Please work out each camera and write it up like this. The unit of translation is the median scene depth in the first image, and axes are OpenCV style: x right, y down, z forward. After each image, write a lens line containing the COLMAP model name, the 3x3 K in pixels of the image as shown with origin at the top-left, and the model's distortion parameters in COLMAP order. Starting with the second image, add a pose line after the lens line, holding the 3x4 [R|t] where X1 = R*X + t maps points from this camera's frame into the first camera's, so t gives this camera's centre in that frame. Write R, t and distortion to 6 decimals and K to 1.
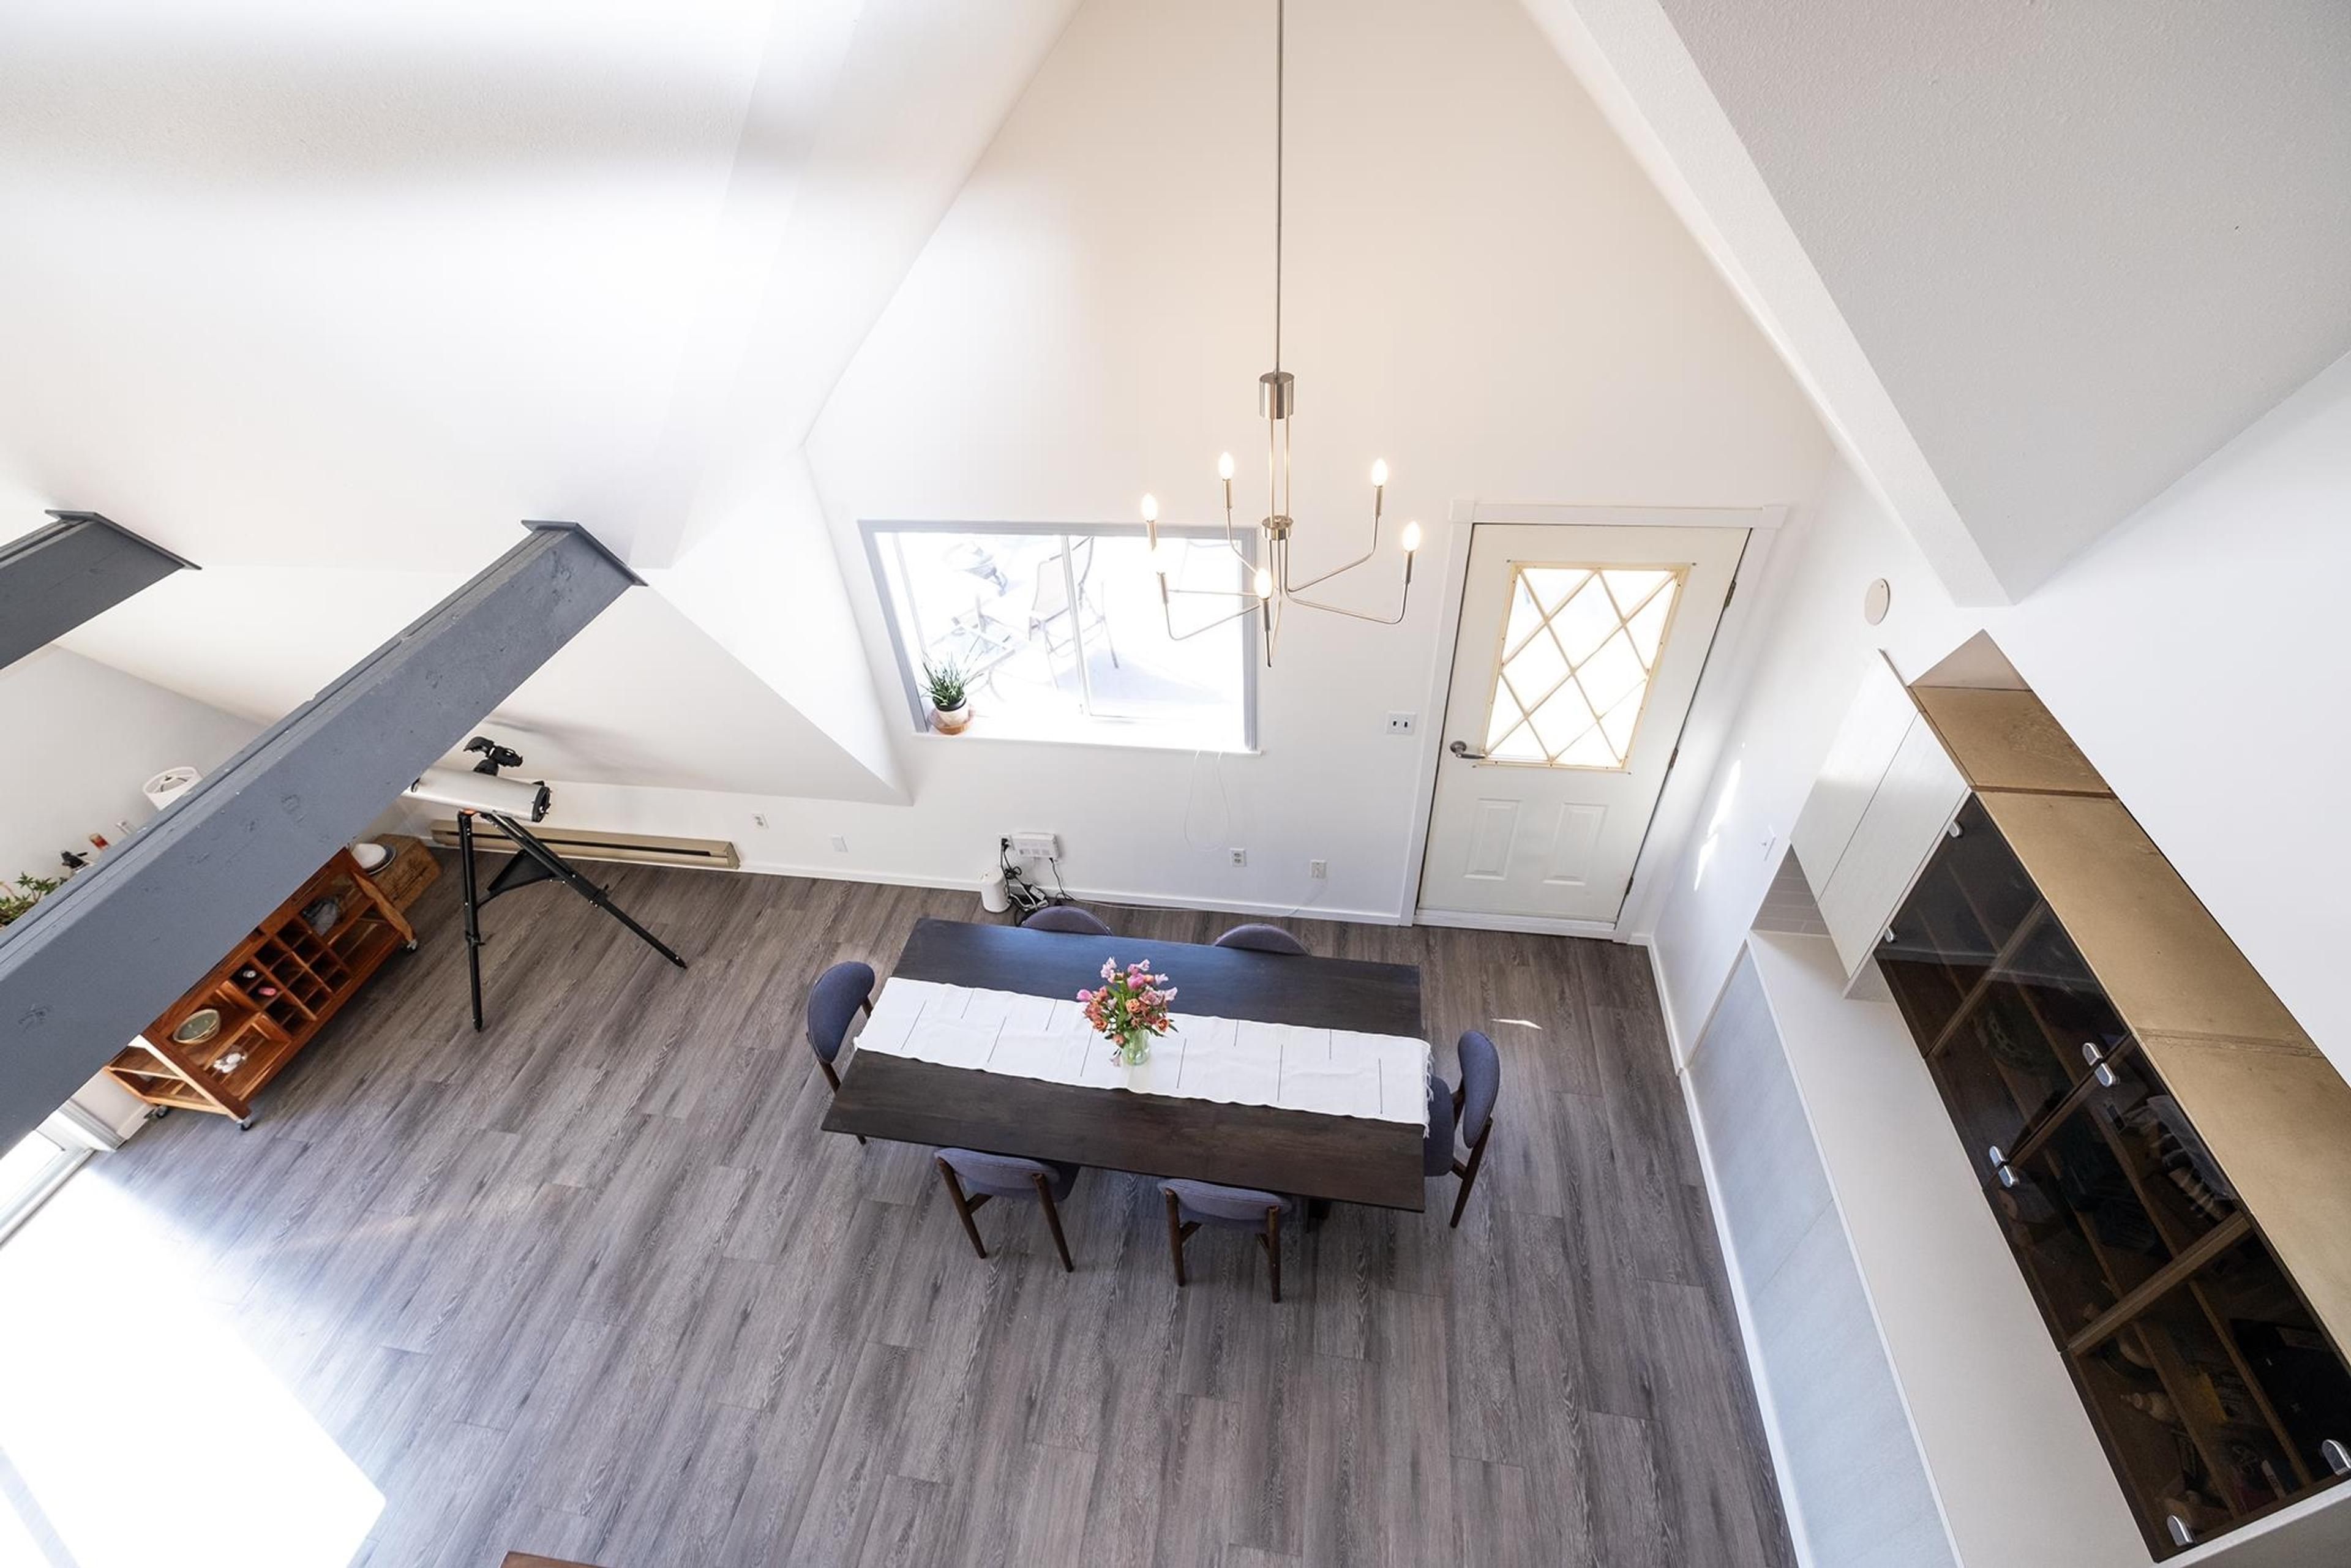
lens RADIAL K [[1008.3, 0, 1160.2], [0, 1008.3, 780.0], [0, 0, 1]] dist [-0.007160, 0.000118]
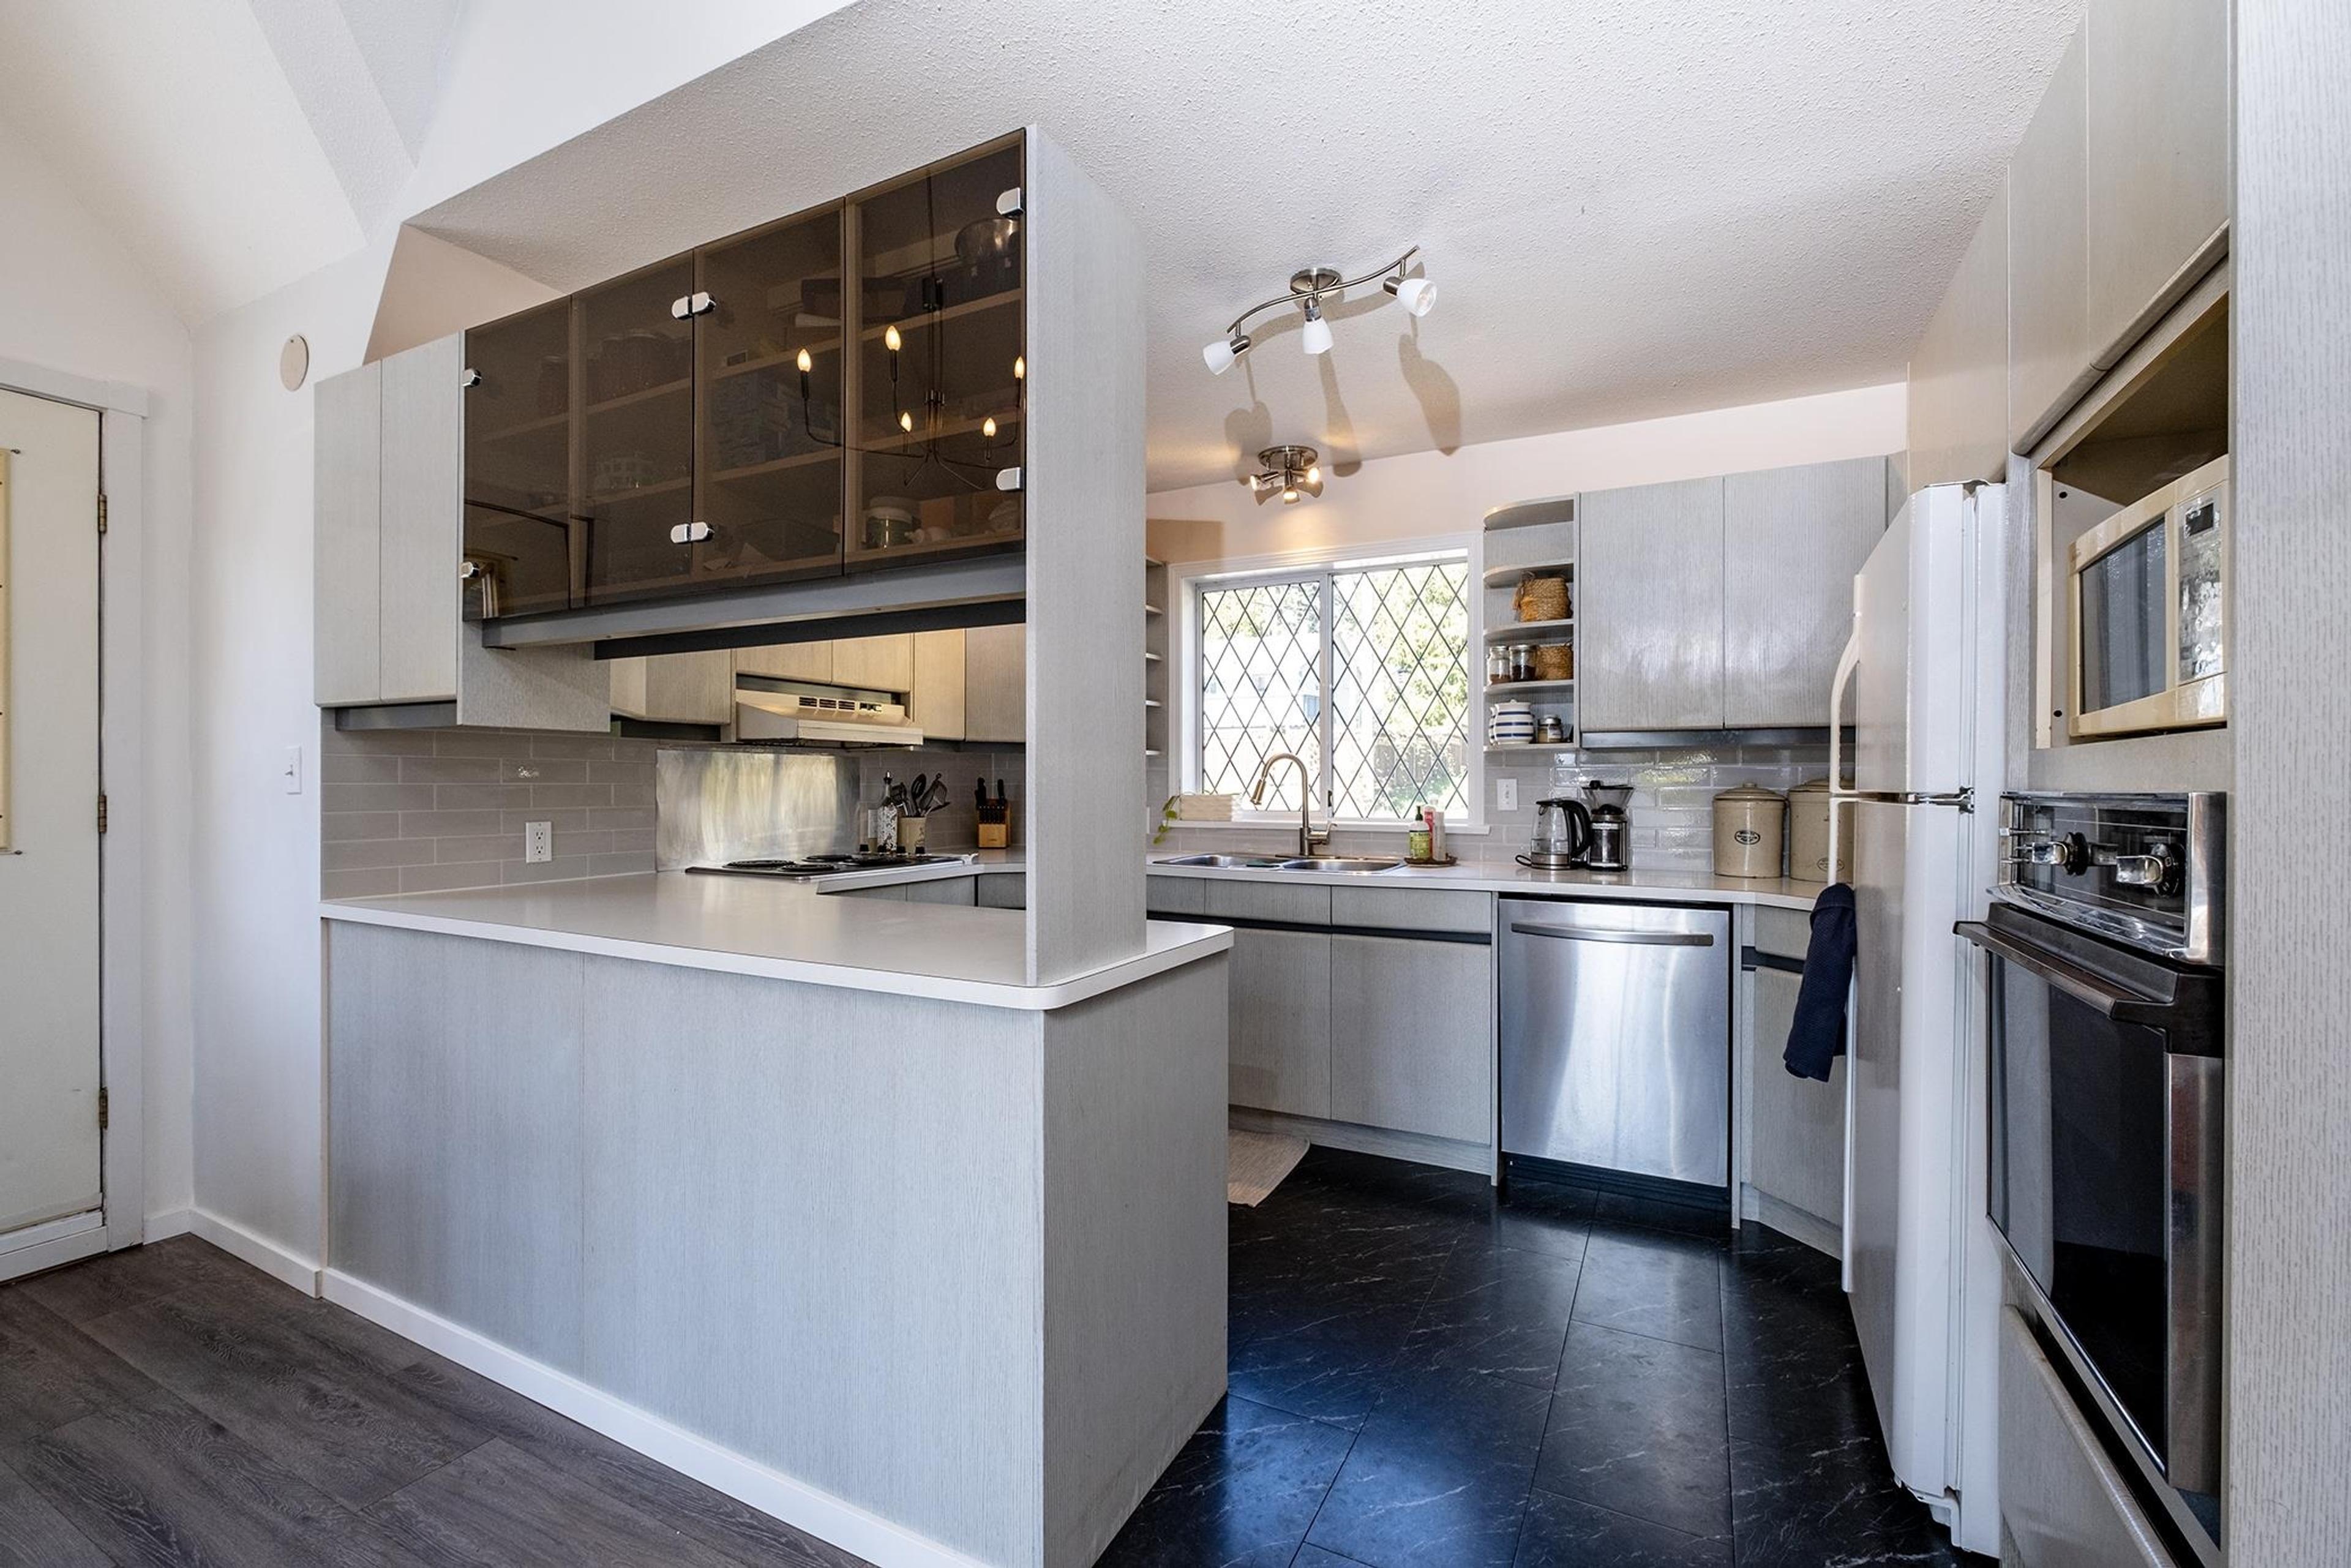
lens RADIAL K [[1008.3, 0, 1155.6], [0, 1008.3, 785.2], [0, 0, 1]] dist [-0.007160, 0.000118]
pose [[0.310281, 0.063720, 0.948507, 0.118685], [0.601470, 0.759500, -0.247779, 0.500609], [-0.736179, 0.647379, 0.197333, 0.374613]]
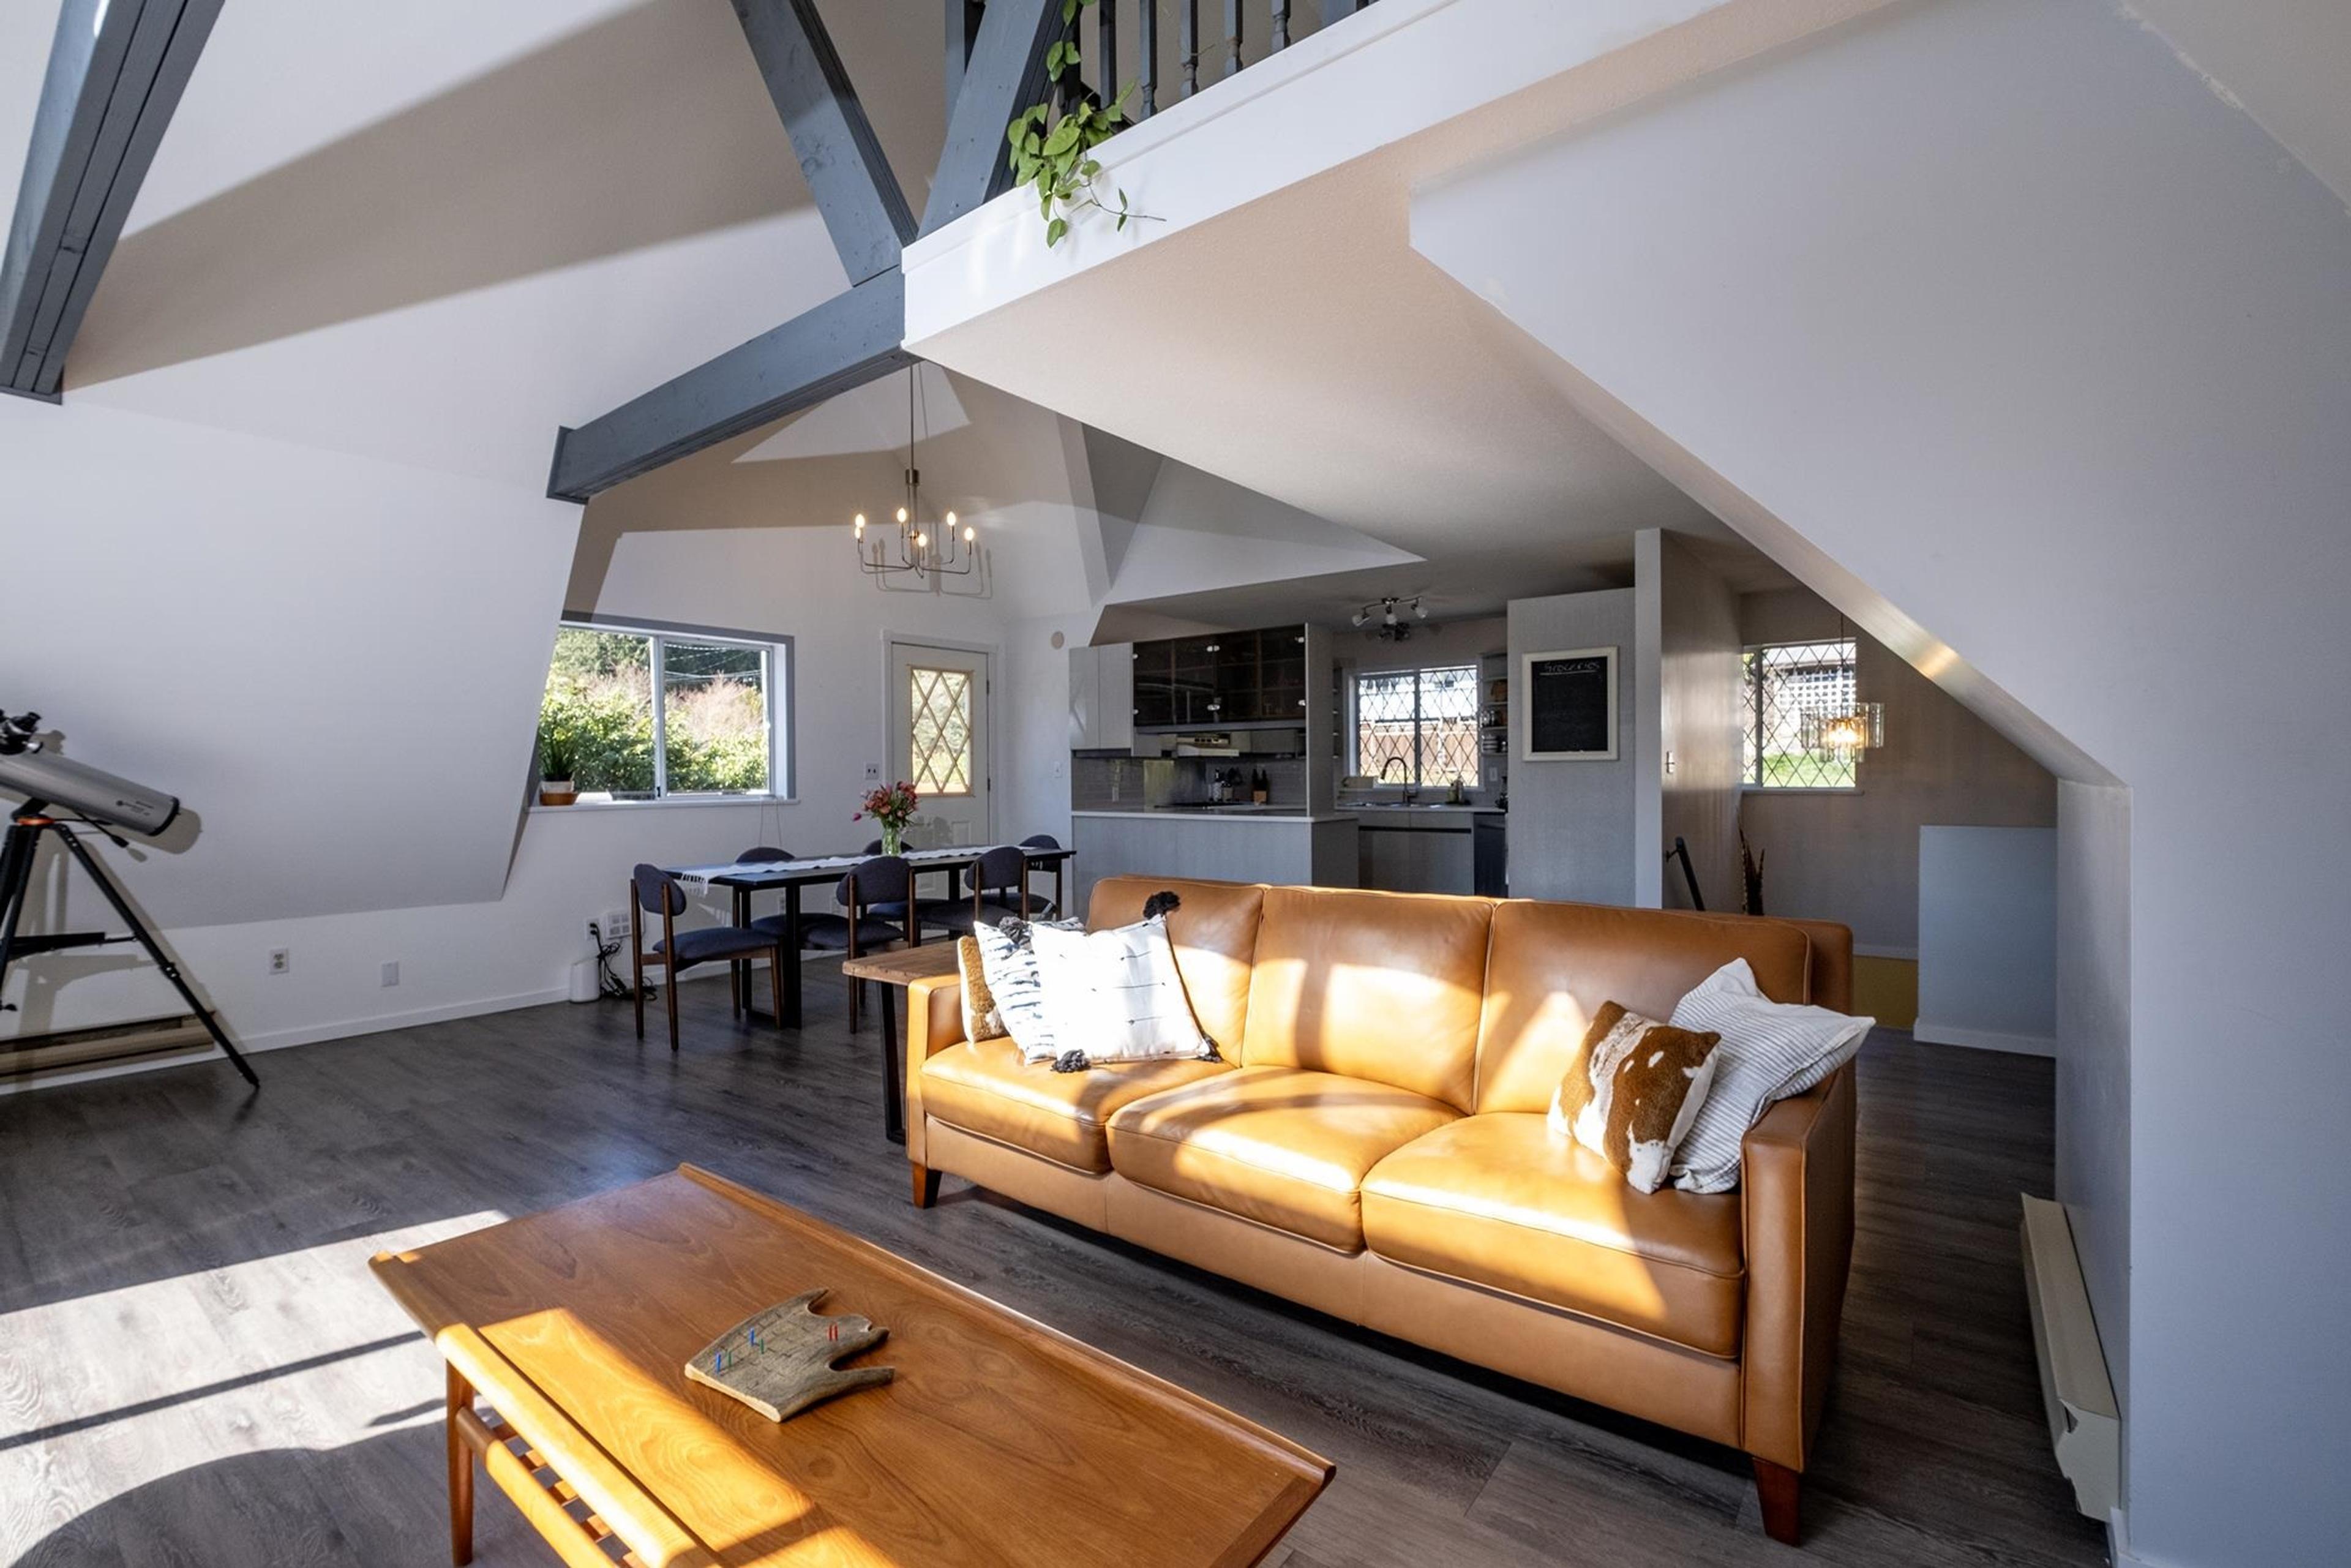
lens RADIAL K [[1008.3, 0, 1137.3], [0, 1008.3, 777.5], [0, 0, 1]] dist [-0.007160, 0.000118]
pose [[0.492577, 0.057167, 0.868389, -0.997364], [0.547964, 0.754828, -0.360514, 0.798824], [-0.676094, 0.653427, 0.340485, 0.140019]]
